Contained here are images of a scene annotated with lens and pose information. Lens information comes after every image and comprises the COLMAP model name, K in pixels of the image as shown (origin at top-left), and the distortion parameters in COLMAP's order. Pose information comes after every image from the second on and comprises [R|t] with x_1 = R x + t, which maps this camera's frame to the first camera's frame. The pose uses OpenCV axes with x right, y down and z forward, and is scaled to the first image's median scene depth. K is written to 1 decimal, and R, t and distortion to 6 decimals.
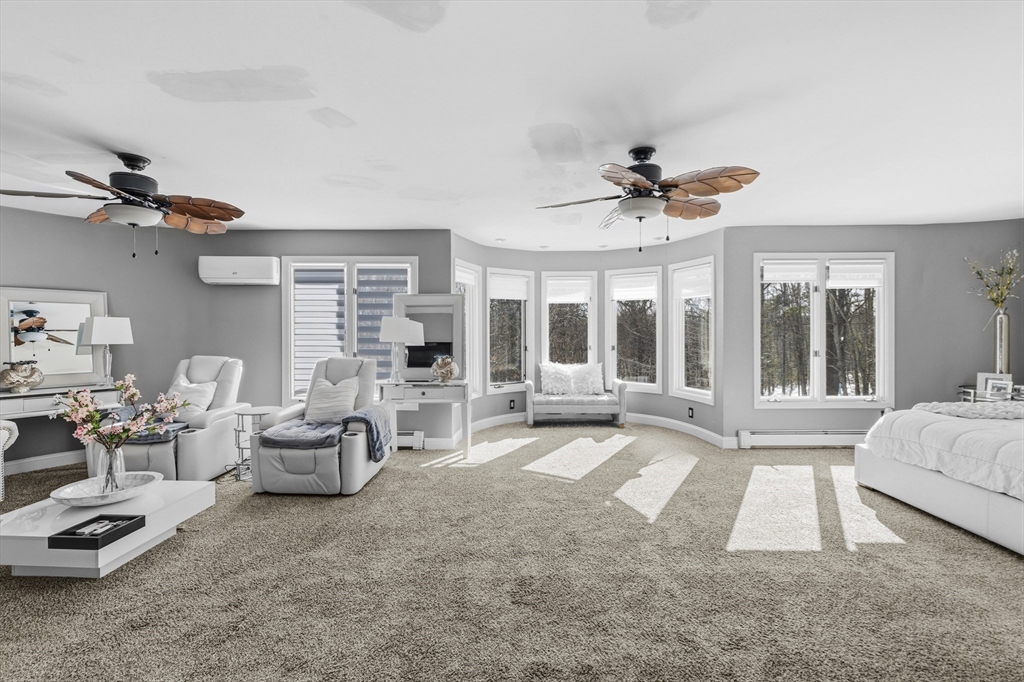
lens RADIAL K [[442.9, 0, 507.4], [0, 442.9, 334.0], [0, 0, 1]] dist [-0.000830, 0.000493]
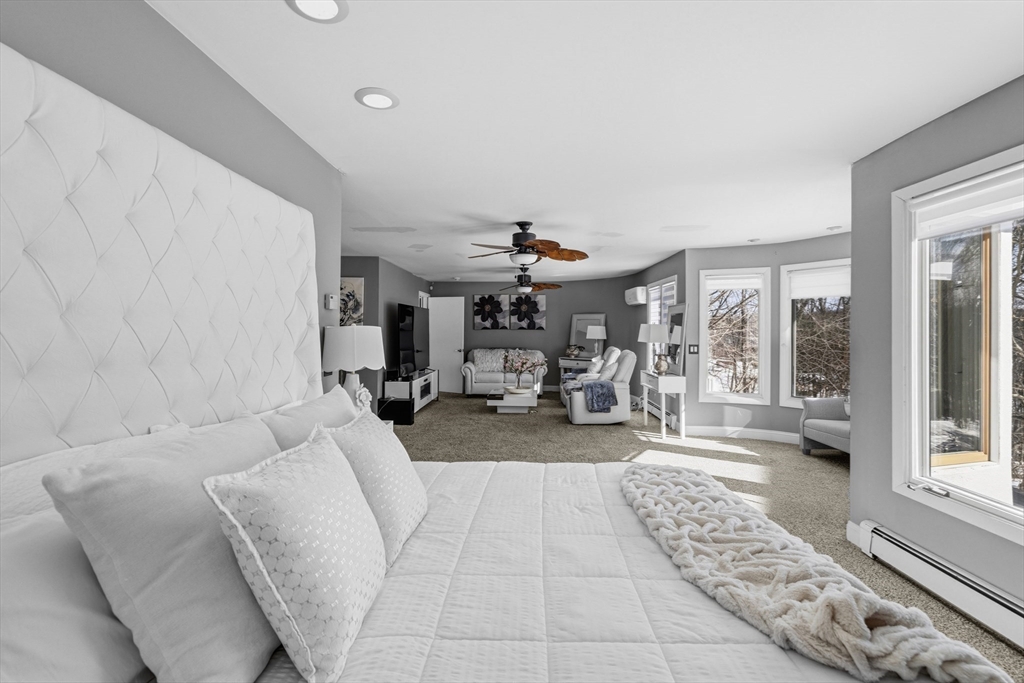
lens RADIAL K [[442.9, 0, 507.4], [0, 442.9, 334.5], [0, 0, 1]] dist [-0.000830, 0.000493]
pose [[-0.012763, 0.012549, -0.999840, 1.068447], [-0.005562, 0.999905, 0.012621, -0.019120], [0.999903, 0.005722, -0.012692, 0.544760]]
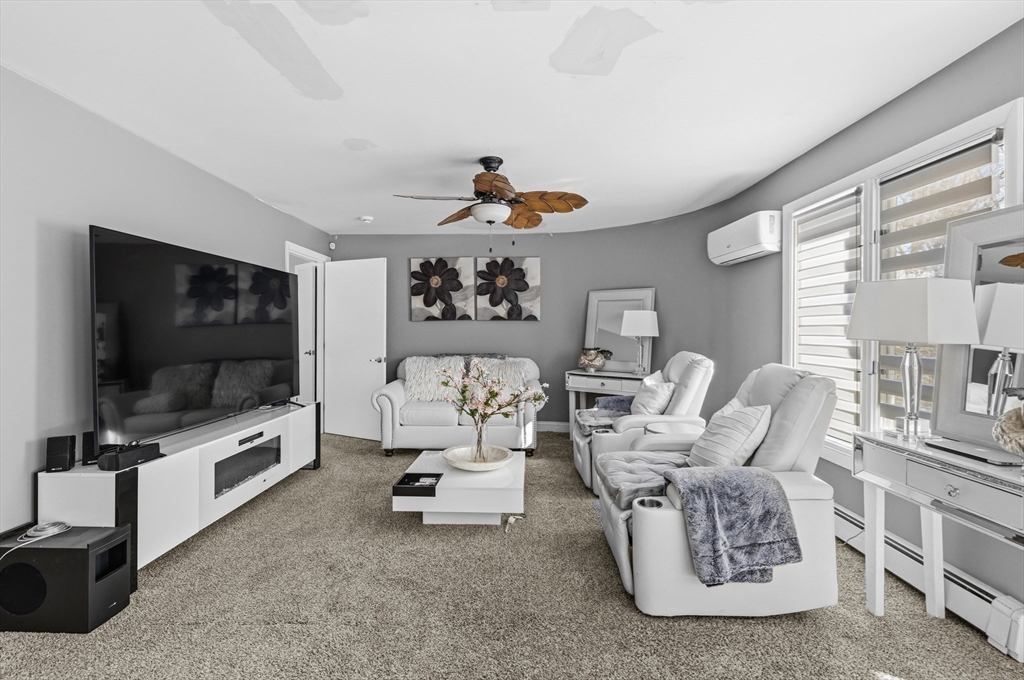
lens RADIAL K [[442.9, 0, 507.4], [0, 442.9, 333.0], [0, 0, 1]] dist [-0.000830, 0.000493]
pose [[0.009920, 0.008284, -0.999916, 0.142761], [-0.000878, 0.999965, 0.008276, 0.006334], [0.999950, 0.000796, 0.009927, 0.600278]]
